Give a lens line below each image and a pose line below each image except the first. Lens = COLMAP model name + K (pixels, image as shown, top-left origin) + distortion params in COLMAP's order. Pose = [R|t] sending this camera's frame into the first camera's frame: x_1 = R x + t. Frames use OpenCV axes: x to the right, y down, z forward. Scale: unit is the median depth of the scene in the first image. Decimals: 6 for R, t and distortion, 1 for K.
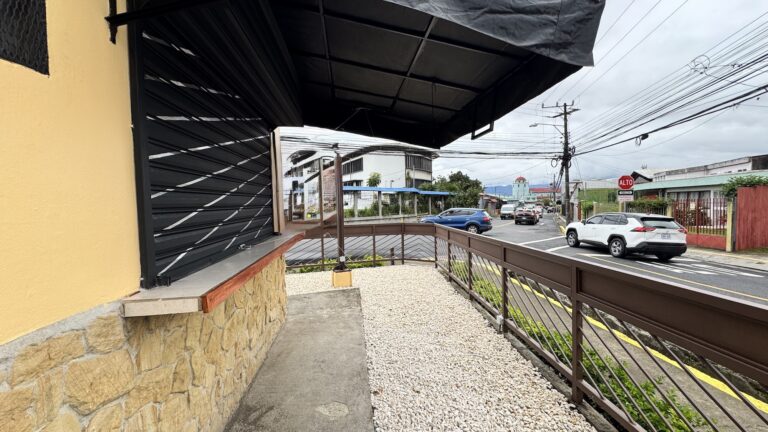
lens RADIAL K [[305.0, 0, 386.4], [0, 305.0, 216.2], [0, 0, 1]] dist [0.000062, 0.000089]
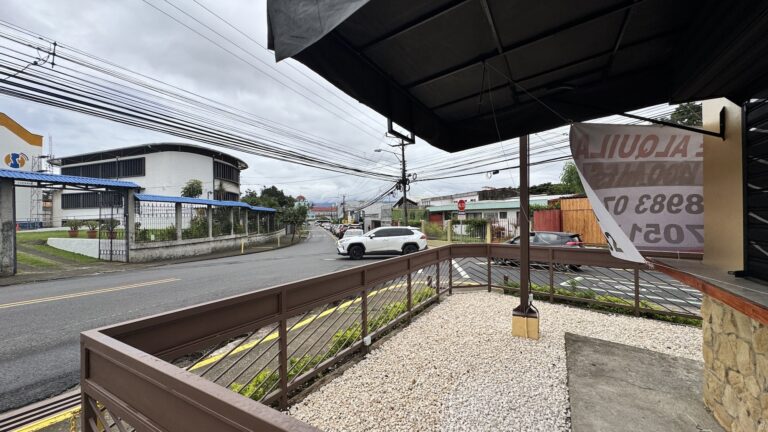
lens RADIAL K [[305.0, 0, 386.4], [0, 305.0, 216.2], [0, 0, 1]] dist [0.000062, 0.000089]
pose [[0.755633, 0.012705, 0.654872, -0.172126], [0.024475, 0.998566, -0.047615, -0.005593], [-0.654538, 0.052008, 0.754238, 0.129514]]
